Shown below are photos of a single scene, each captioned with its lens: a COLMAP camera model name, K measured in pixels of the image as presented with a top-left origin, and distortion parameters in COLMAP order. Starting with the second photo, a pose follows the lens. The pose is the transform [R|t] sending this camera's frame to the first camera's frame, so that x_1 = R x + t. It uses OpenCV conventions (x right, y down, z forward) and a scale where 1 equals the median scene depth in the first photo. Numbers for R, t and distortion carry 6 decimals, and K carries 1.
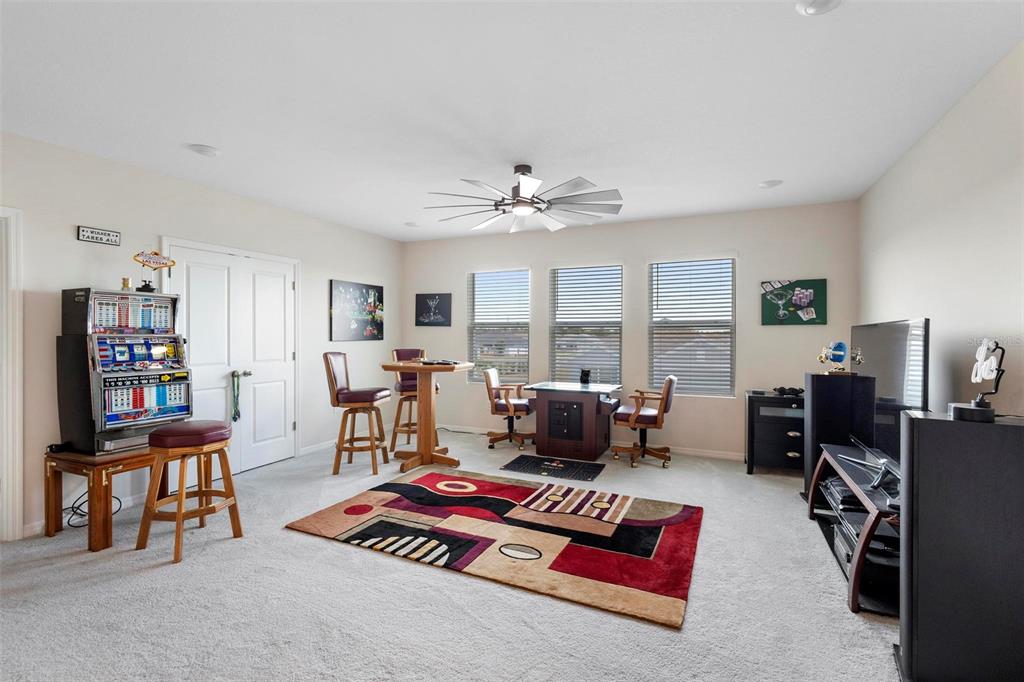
lens RADIAL K [[470.8, 0, 504.5], [0, 470.8, 338.9], [0, 0, 1]] dist [0.012862, -0.005186]
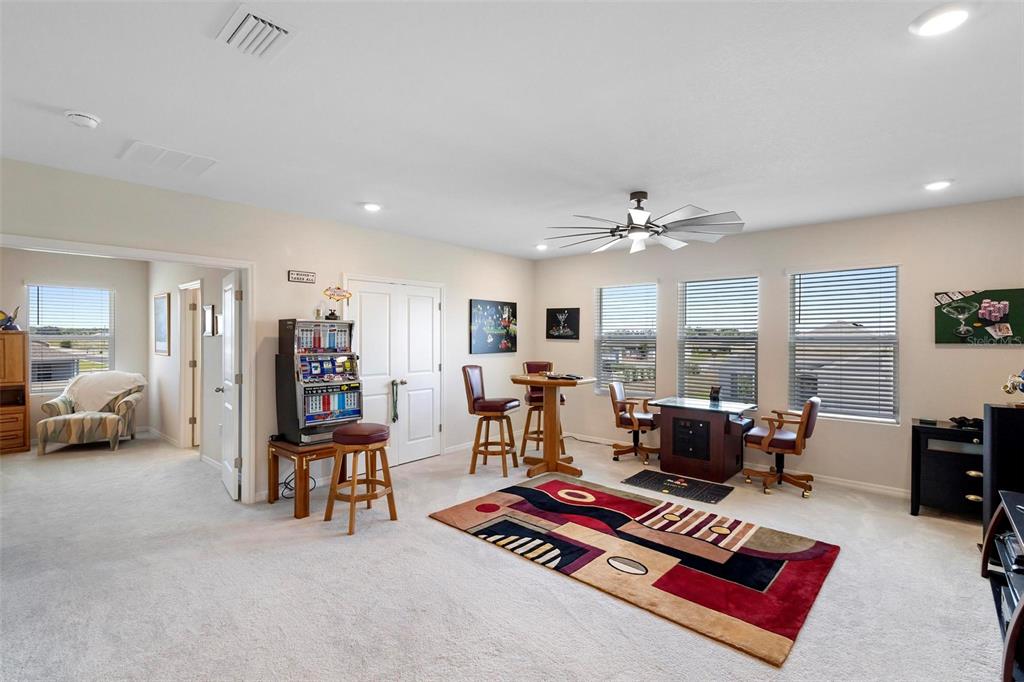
lens RADIAL K [[470.8, 0, 504.5], [0, 470.8, 338.9], [0, 0, 1]] dist [0.012862, -0.005186]
pose [[0.954197, 0.000507, -0.299178, 0.067938], [-0.000827, 0.999999, -0.000945, -0.044404], [0.299177, 0.001149, 0.954197, -0.074533]]
